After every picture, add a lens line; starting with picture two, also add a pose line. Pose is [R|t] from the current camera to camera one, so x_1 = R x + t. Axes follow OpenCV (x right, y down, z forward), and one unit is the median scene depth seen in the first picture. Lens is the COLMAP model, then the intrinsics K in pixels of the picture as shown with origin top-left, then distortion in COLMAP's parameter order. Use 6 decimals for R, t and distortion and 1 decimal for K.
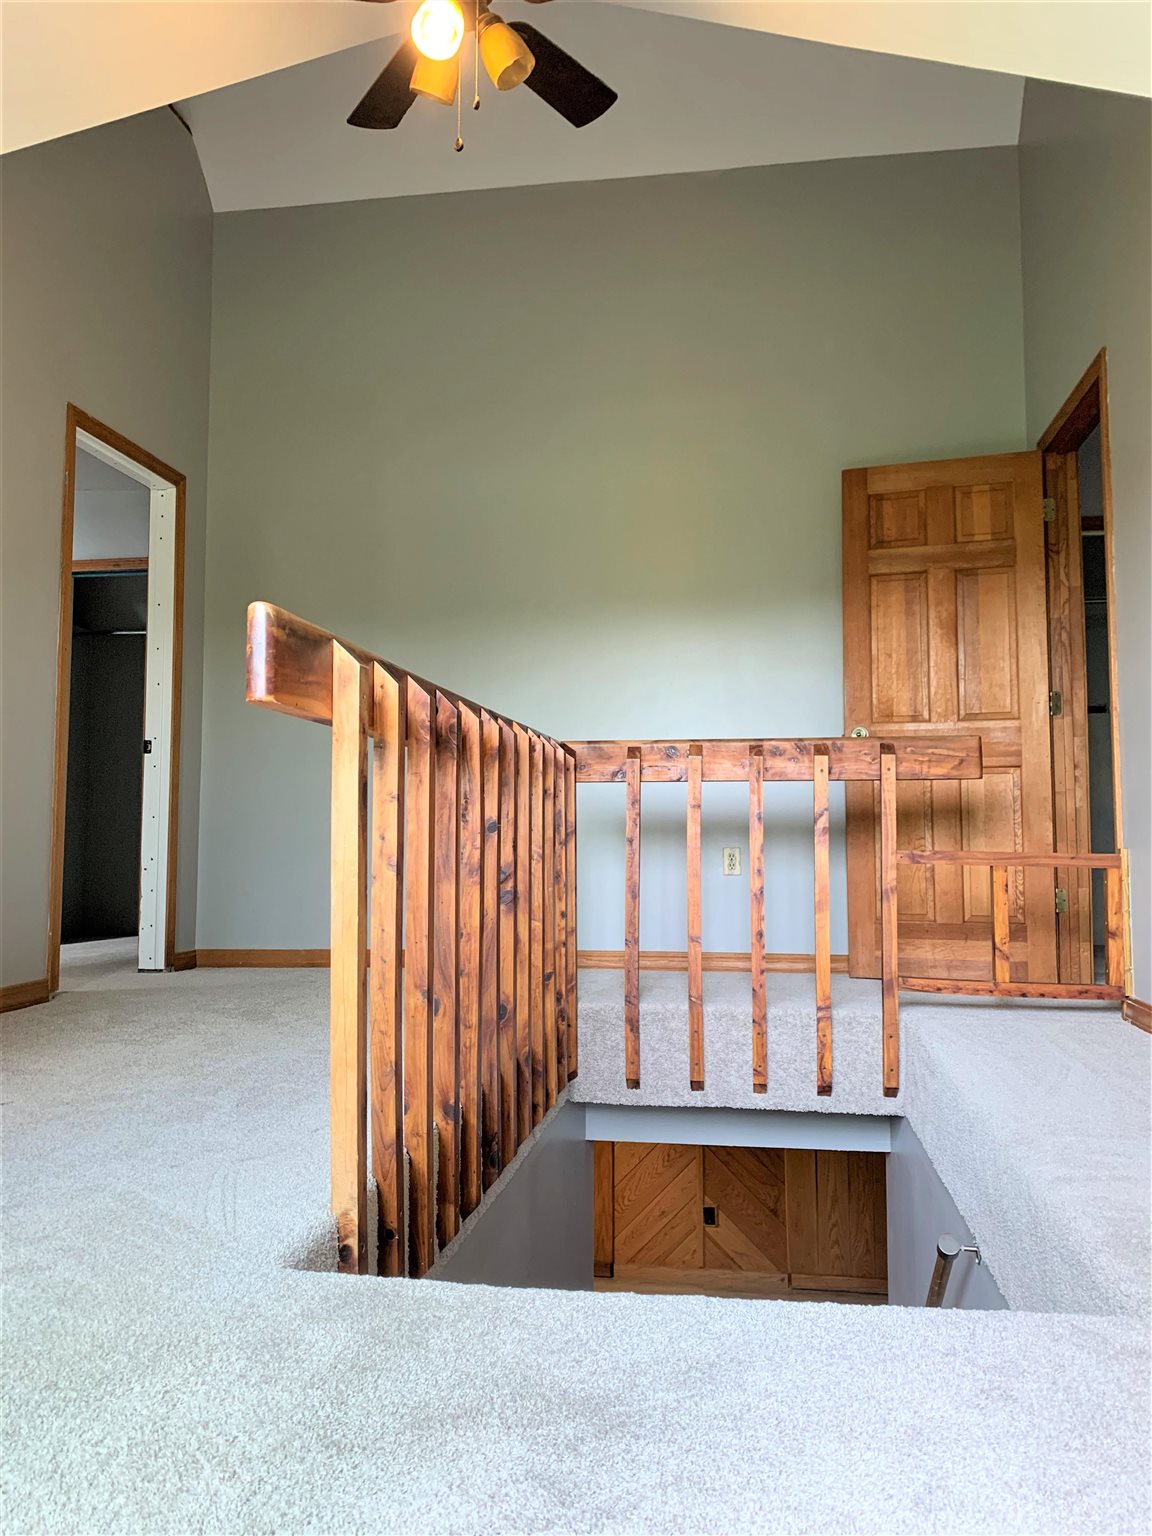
lens RADIAL K [[1177.4, 0, 575.5], [0, 1177.4, 762.3], [0, 0, 1]] dist [0.038601, -0.036268]
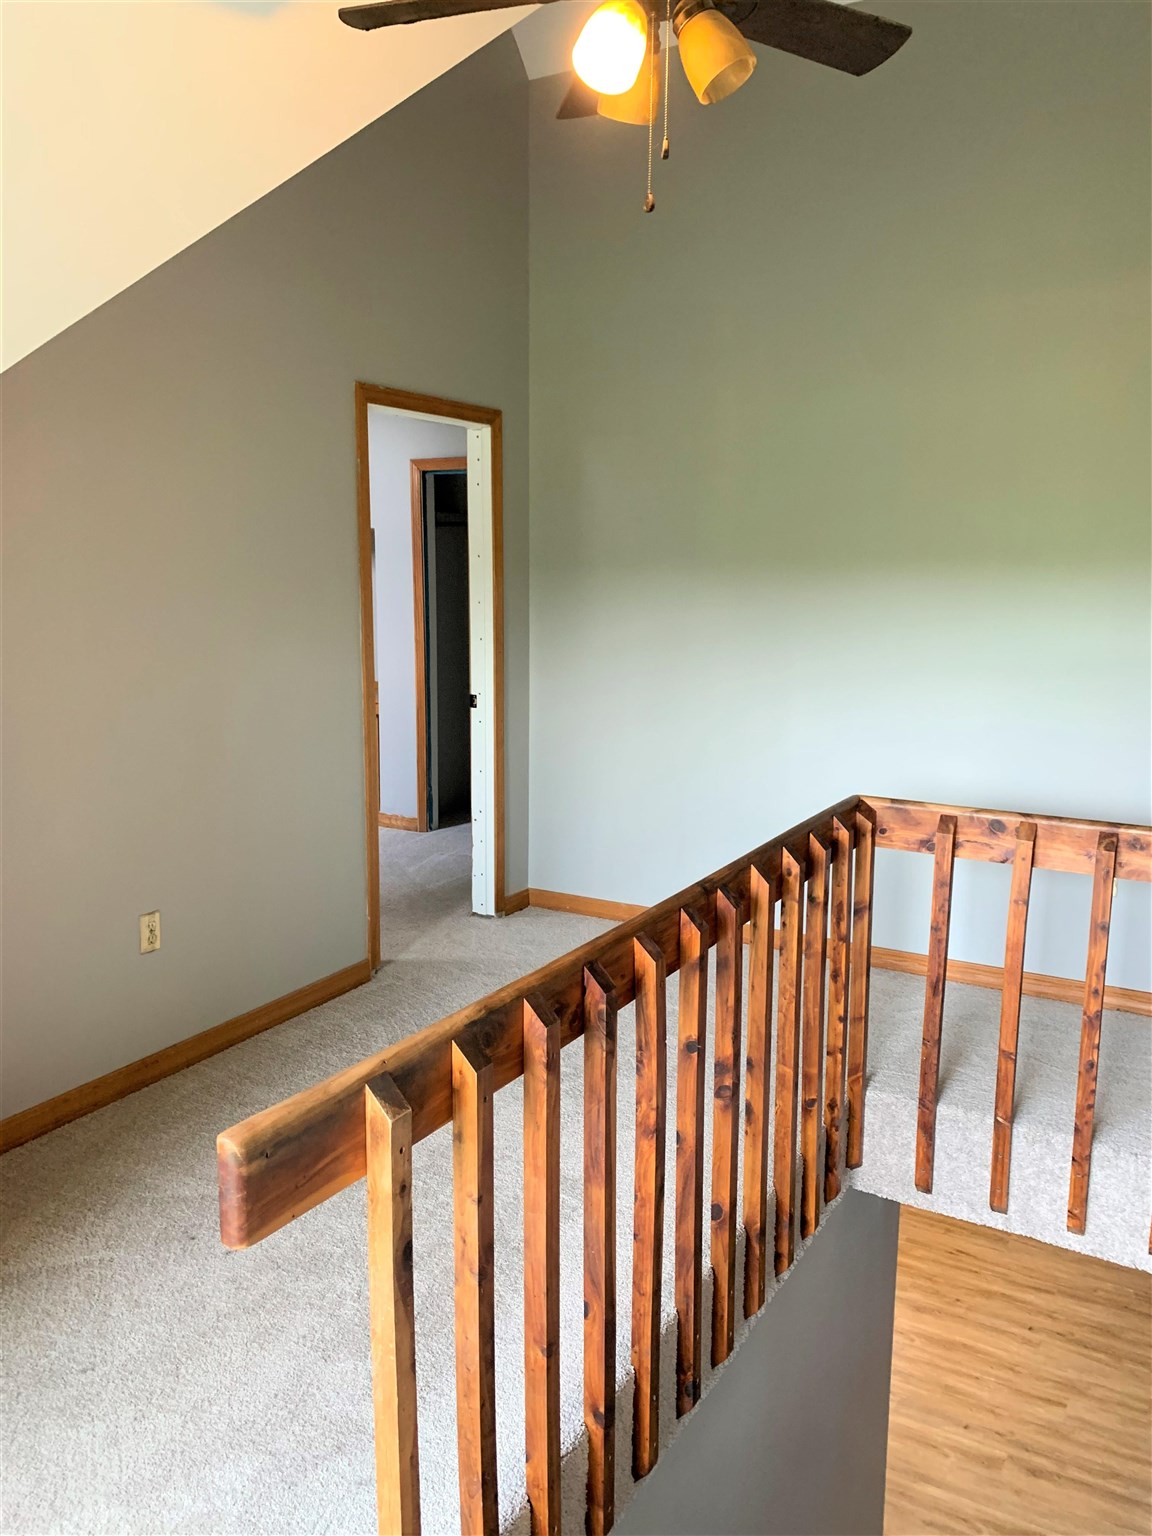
lens RADIAL K [[1177.4, 0, 578.1], [0, 1177.4, 770.1], [0, 0, 1]] dist [0.038601, -0.036268]
pose [[0.931180, 0.069172, -0.357936, 0.103715], [0.016286, 0.972961, 0.230396, -0.242927], [0.364195, -0.220369, 0.904875, 0.167042]]
